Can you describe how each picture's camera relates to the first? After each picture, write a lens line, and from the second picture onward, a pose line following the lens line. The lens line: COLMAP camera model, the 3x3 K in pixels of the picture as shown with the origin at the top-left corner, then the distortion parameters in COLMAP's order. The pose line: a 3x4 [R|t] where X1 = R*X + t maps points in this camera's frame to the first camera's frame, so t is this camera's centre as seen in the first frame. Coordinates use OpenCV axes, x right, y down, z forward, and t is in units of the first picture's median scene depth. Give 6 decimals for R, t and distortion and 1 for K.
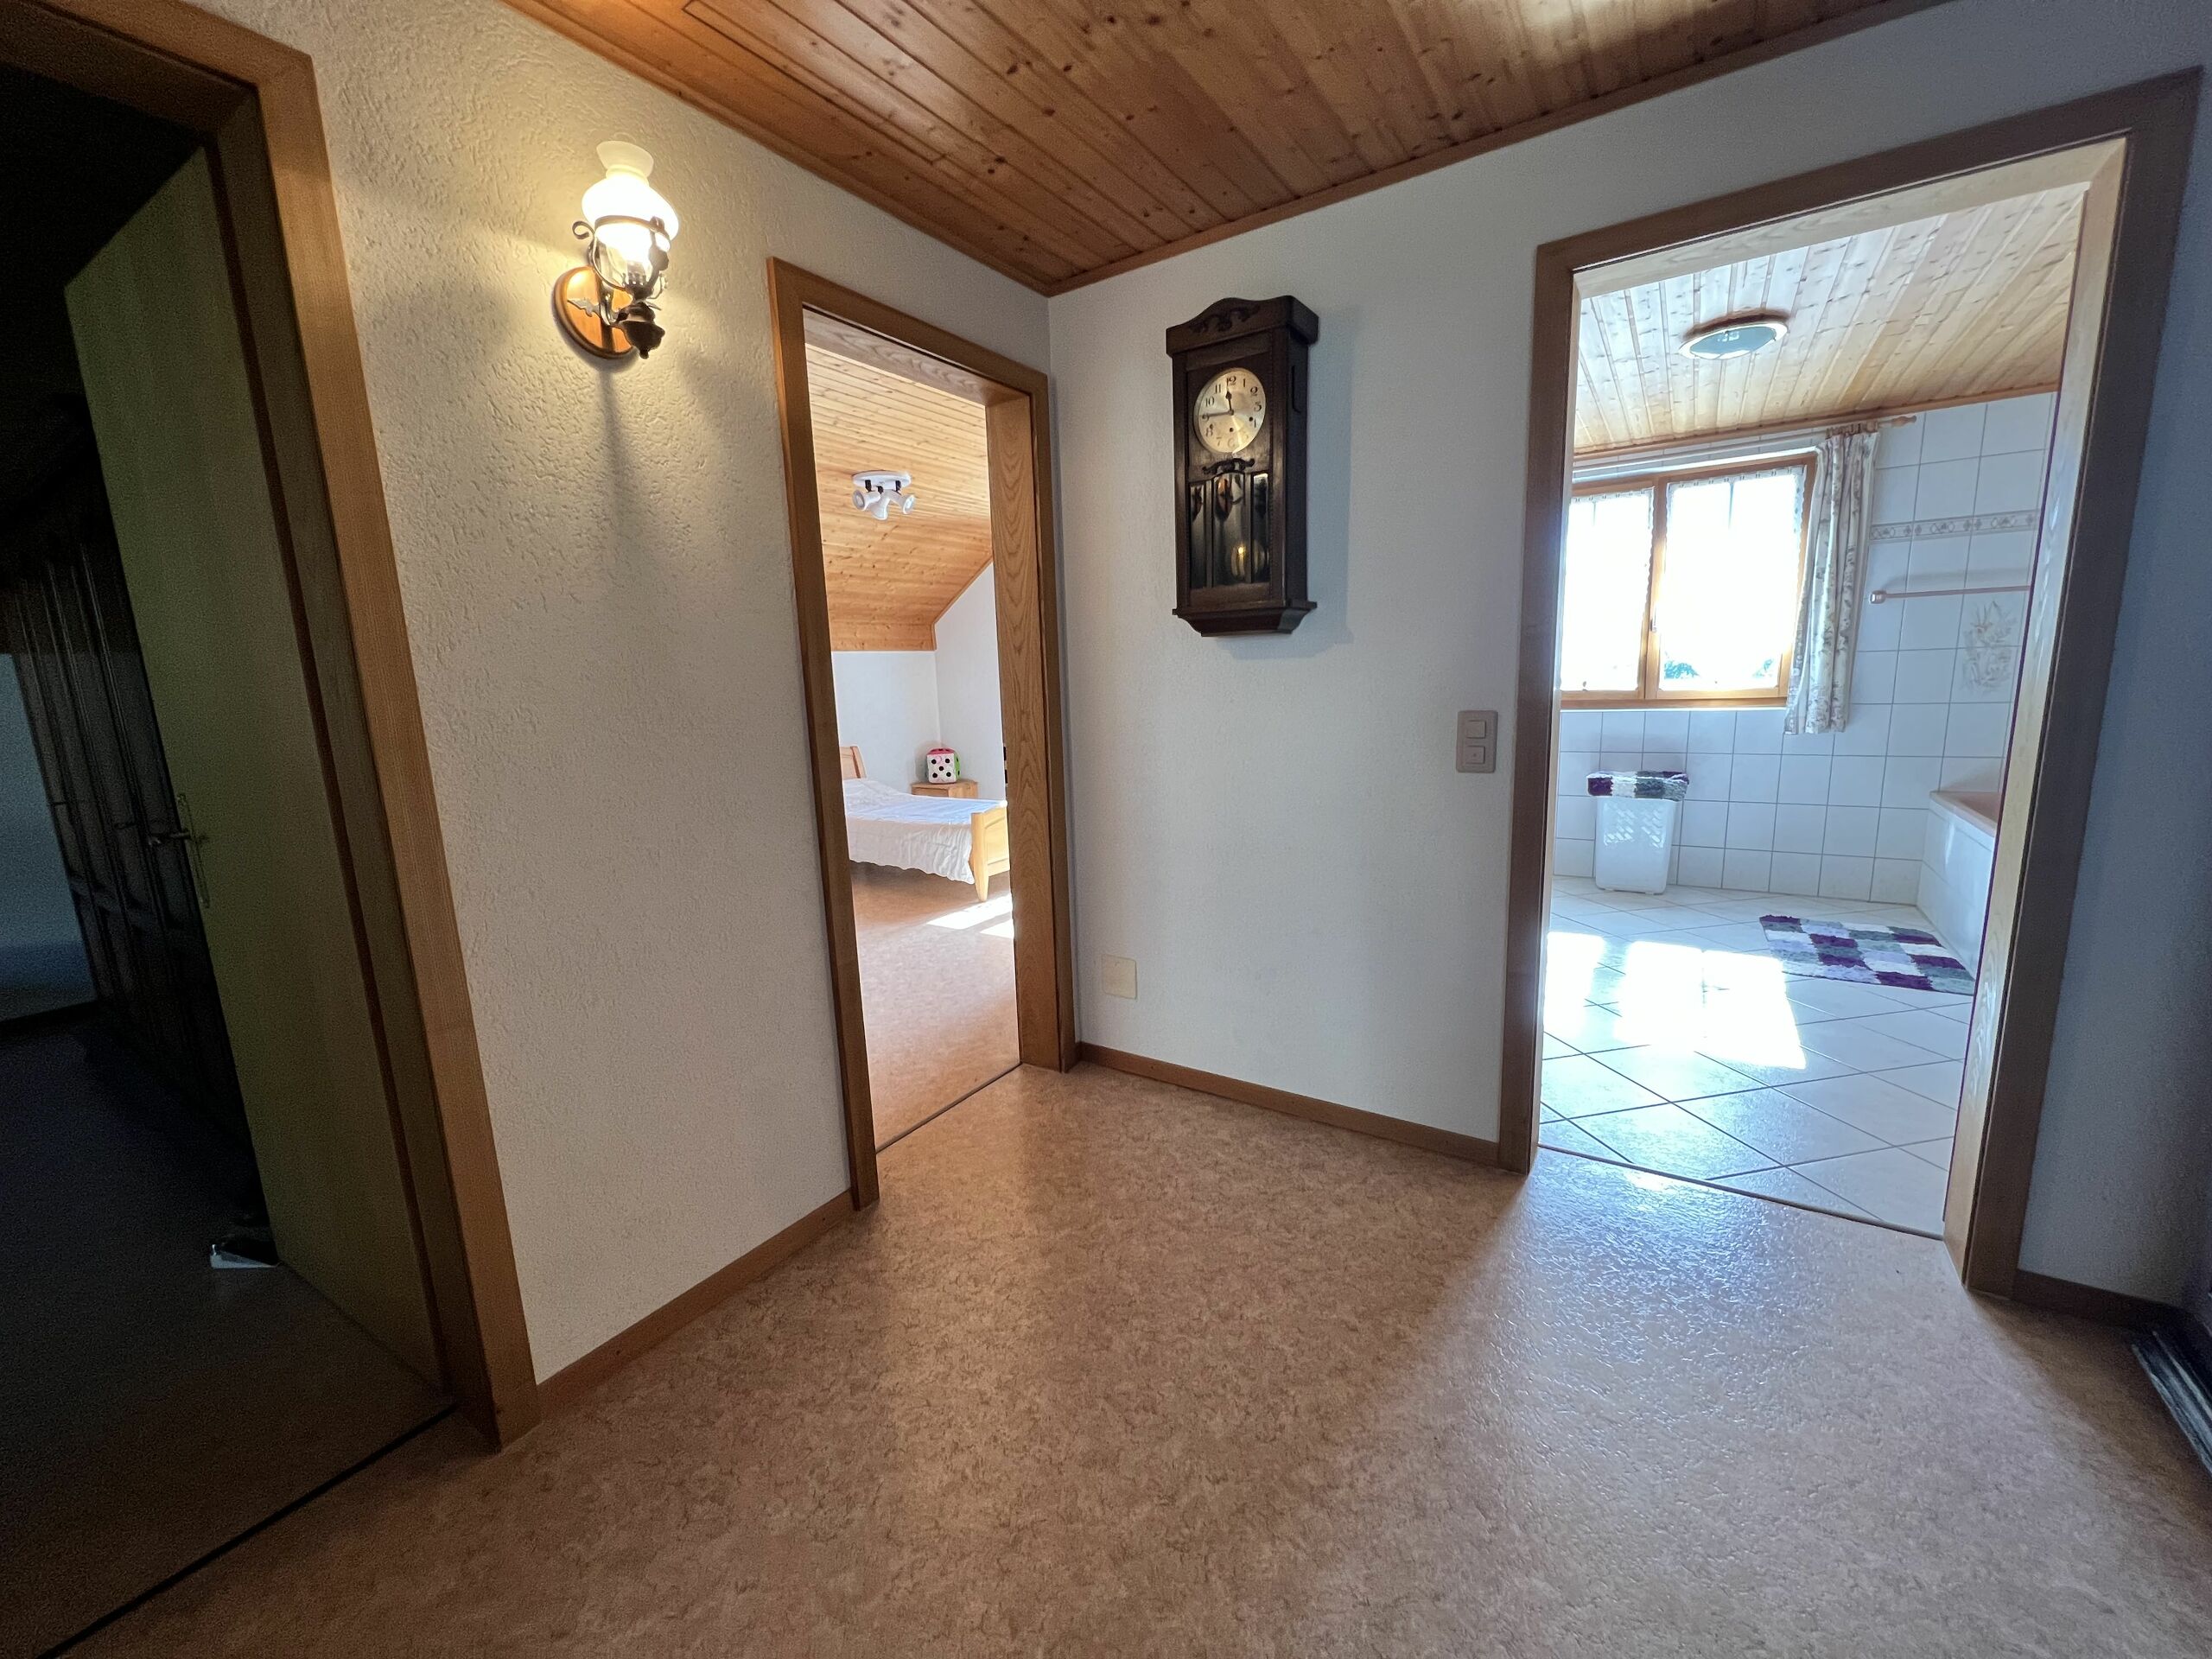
lens RADIAL K [[875.6, 0, 1096.2], [0, 875.6, 828.2], [0, 0, 1]] dist [-0.017375, 0.000292]
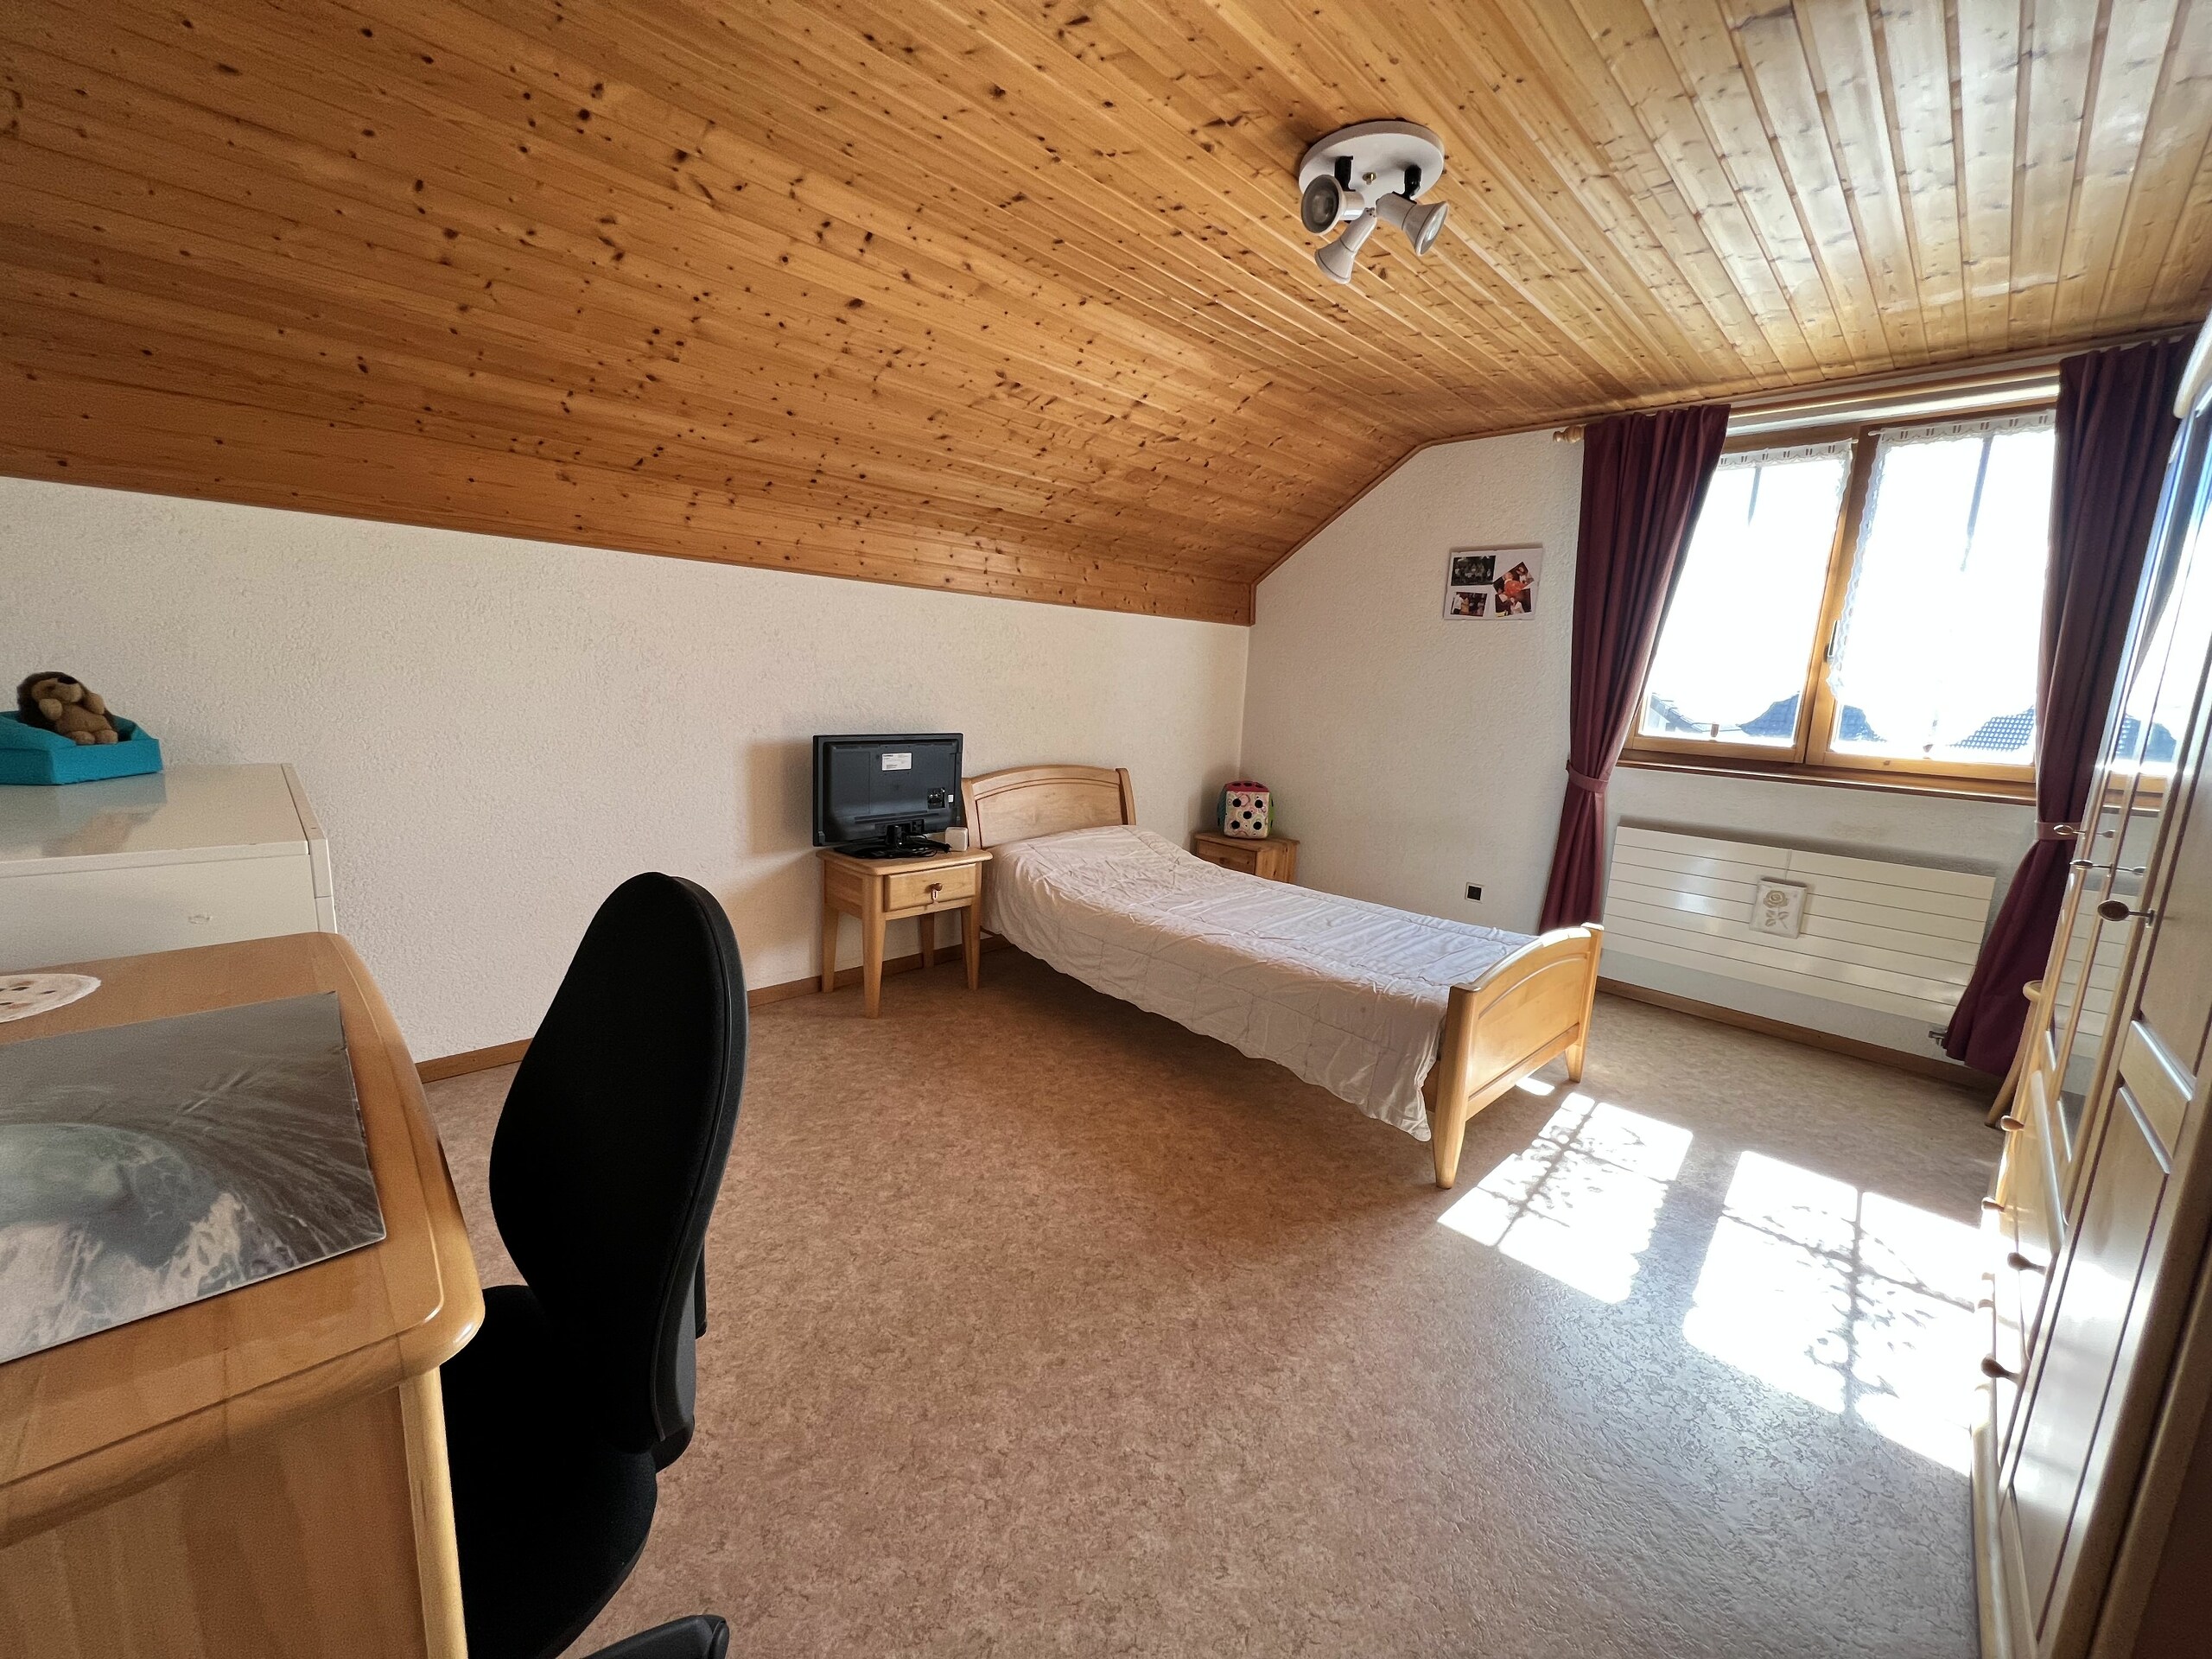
lens RADIAL K [[875.6, 0, 1106.7], [0, 875.6, 829.5], [0, 0, 1]] dist [-0.017375, 0.000292]
pose [[0.978215, 0.108552, -0.176949, -0.296586], [-0.107791, 0.994076, 0.013938, -0.101392], [0.177414, 0.005439, 0.984121, 0.670398]]
